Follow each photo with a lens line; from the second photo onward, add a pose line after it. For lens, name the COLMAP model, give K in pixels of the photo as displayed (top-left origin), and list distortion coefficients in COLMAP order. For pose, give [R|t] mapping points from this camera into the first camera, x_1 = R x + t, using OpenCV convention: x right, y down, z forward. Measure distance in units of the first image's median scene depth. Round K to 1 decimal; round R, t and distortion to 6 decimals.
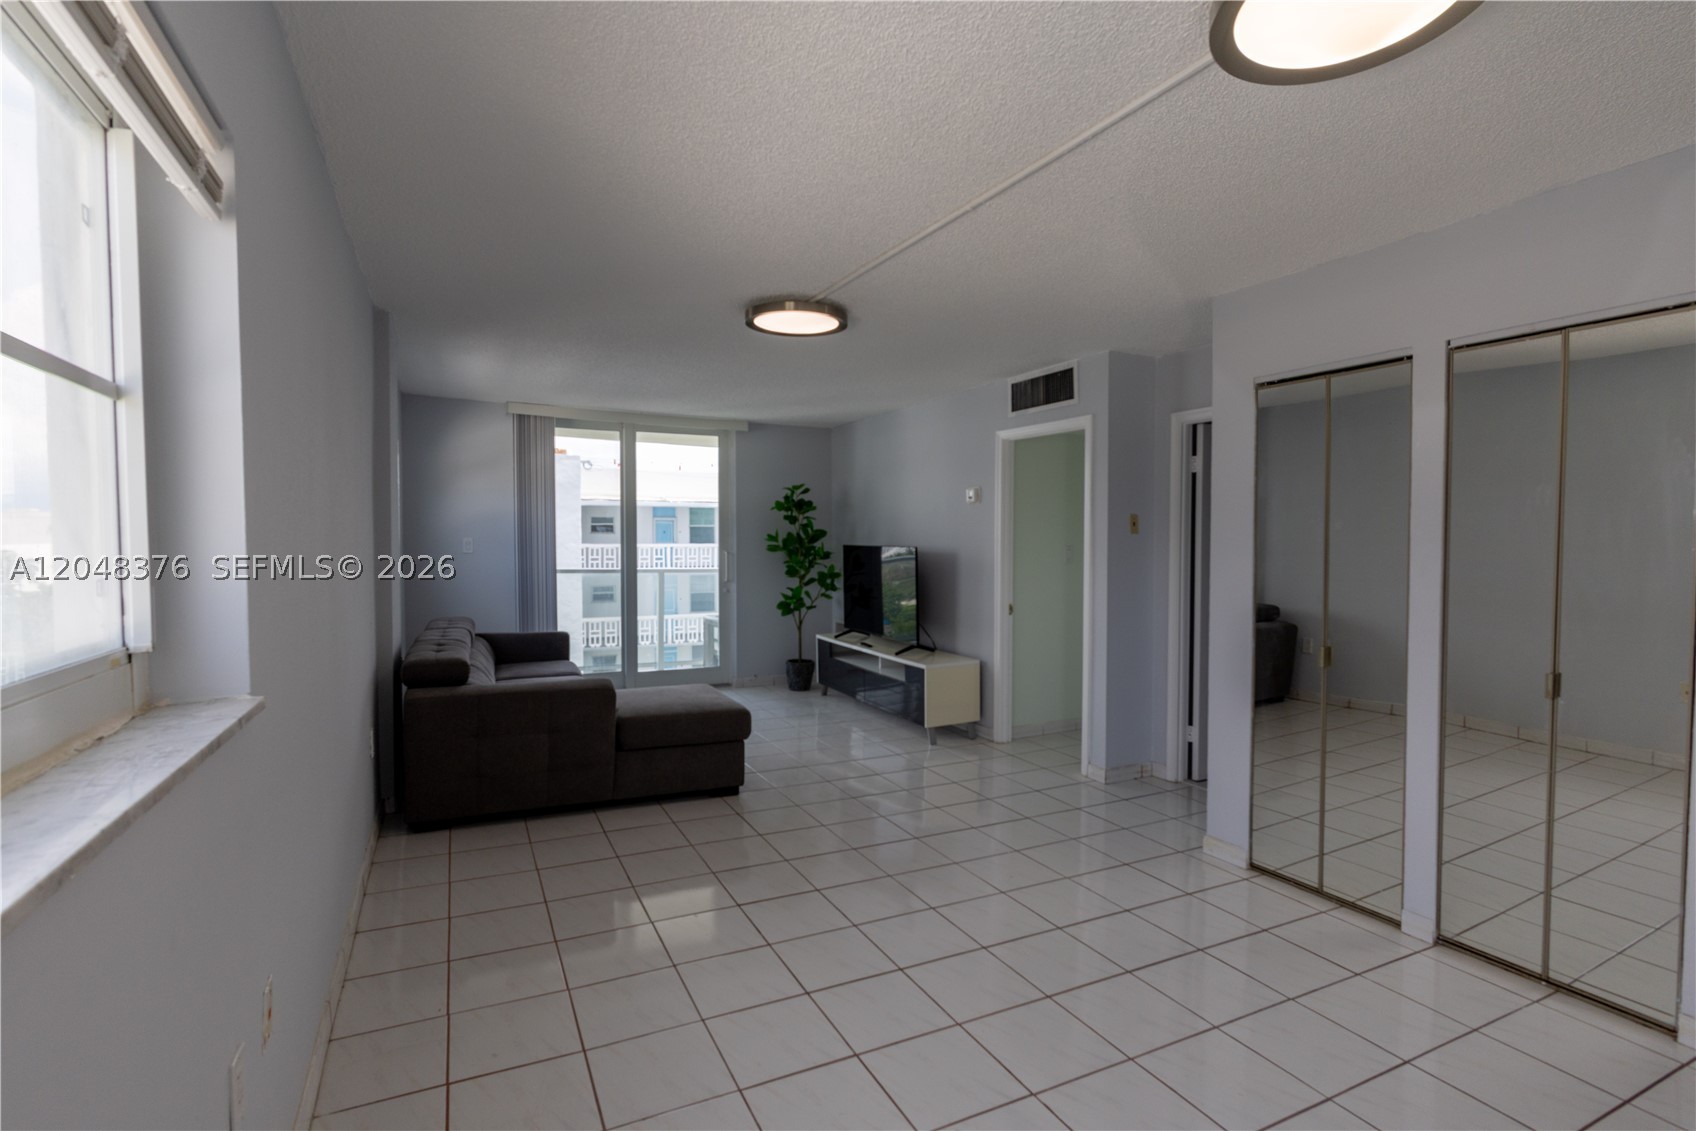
lens RADIAL K [[799.5, 0, 855.5], [0, 799.5, 567.1], [0, 0, 1]] dist [-0.010848, 0.002337]
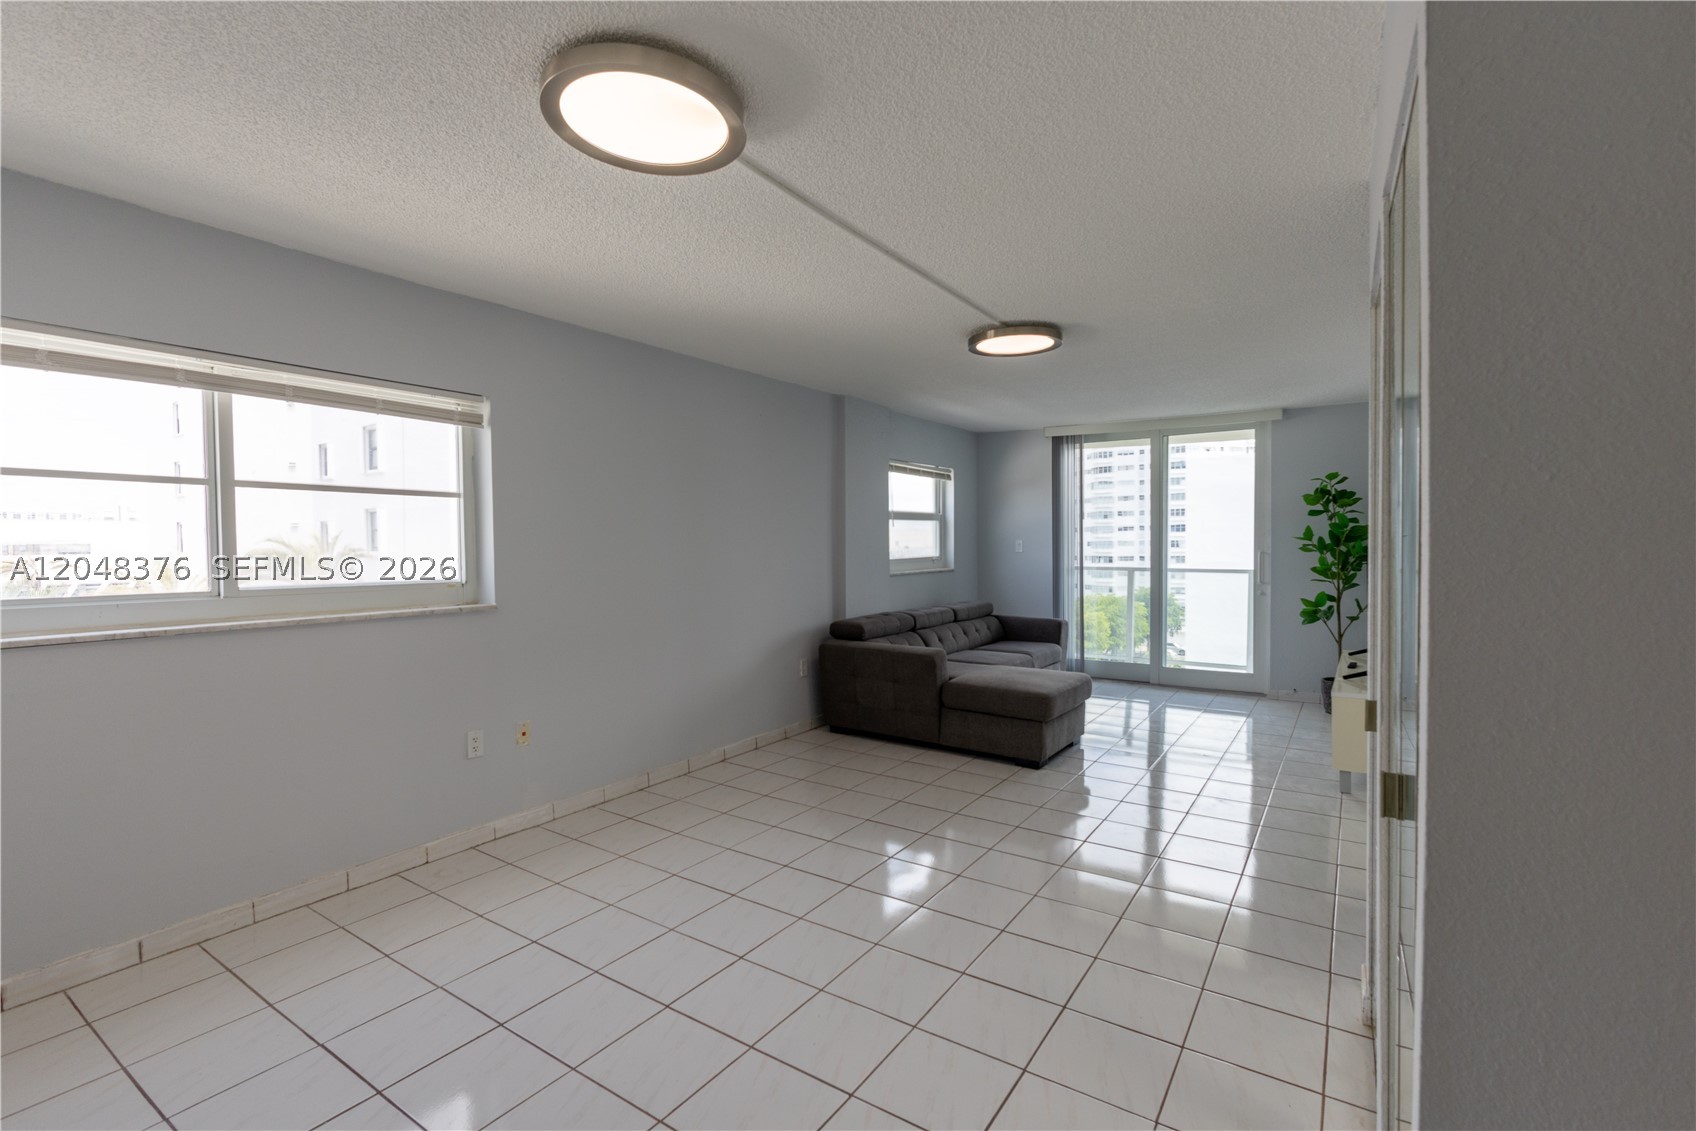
lens RADIAL K [[799.5, 0, 849.5], [0, 799.5, 567.3], [0, 0, 1]] dist [-0.010848, 0.002337]
pose [[0.504303, 0.020690, -0.863279, 0.408009], [-0.016892, 0.999758, 0.014093, -0.005857], [0.863362, 0.007476, 0.504530, 0.121508]]
